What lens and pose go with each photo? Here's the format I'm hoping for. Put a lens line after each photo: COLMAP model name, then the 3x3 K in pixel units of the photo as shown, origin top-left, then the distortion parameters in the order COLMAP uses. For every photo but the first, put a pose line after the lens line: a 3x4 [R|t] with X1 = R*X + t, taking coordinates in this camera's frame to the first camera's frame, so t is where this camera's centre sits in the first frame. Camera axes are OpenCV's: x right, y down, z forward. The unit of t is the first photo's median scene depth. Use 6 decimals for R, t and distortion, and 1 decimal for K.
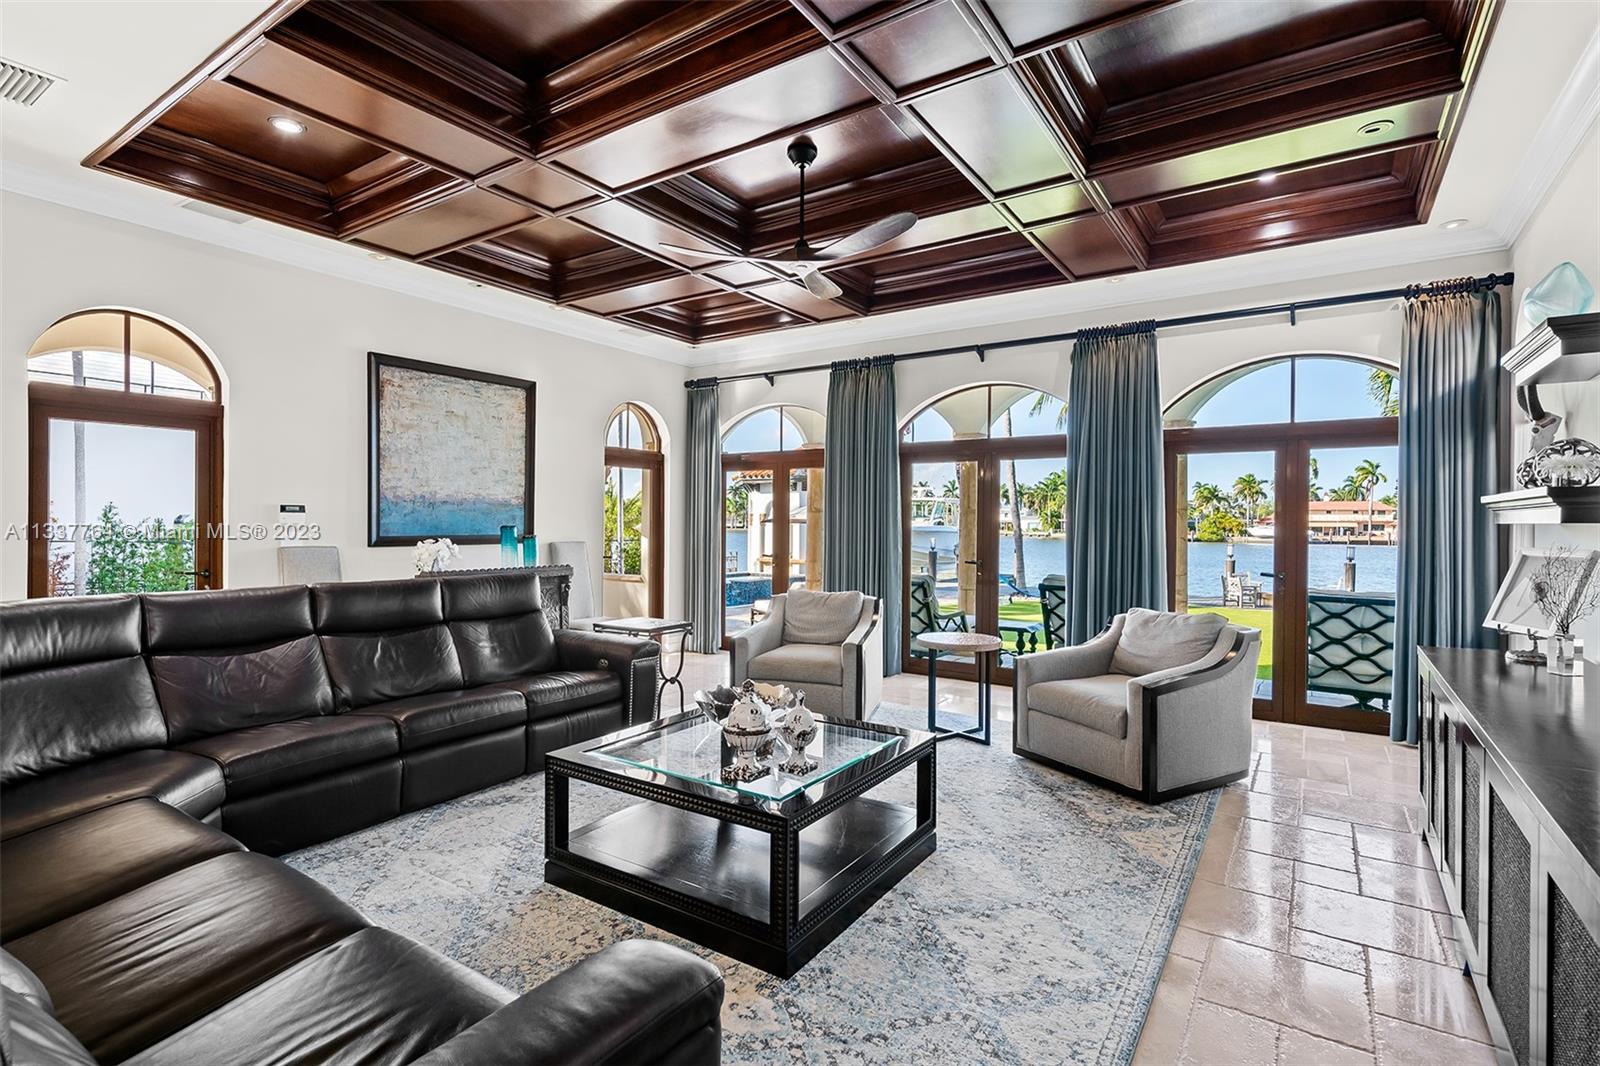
lens RADIAL K [[748.3, 0, 811.4], [0, 748.3, 524.0], [0, 0, 1]] dist [-0.000070, 0.000115]
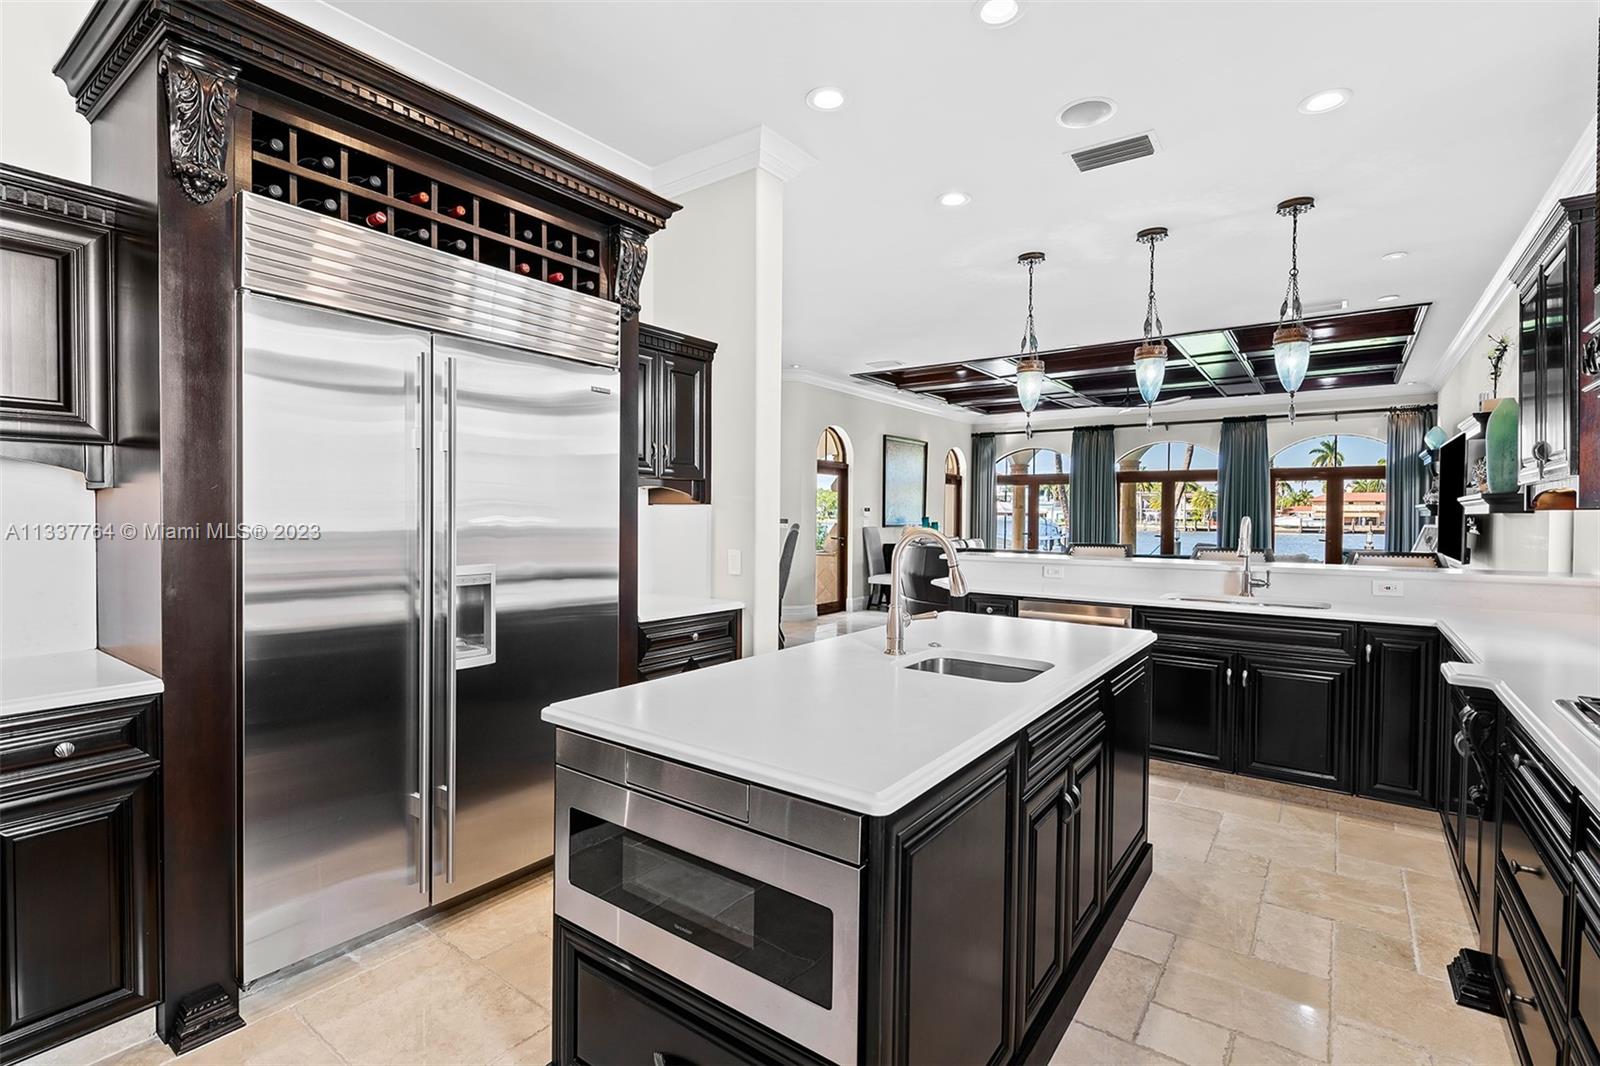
lens RADIAL K [[748.3, 0, 793.1], [0, 748.3, 526.8], [0, 0, 1]] dist [-0.000070, 0.000115]
pose [[0.998862, -0.002403, -0.047626, -0.626575], [0.003179, 0.999863, 0.016224, -0.005125], [0.047580, -0.016357, 0.998733, -0.943685]]
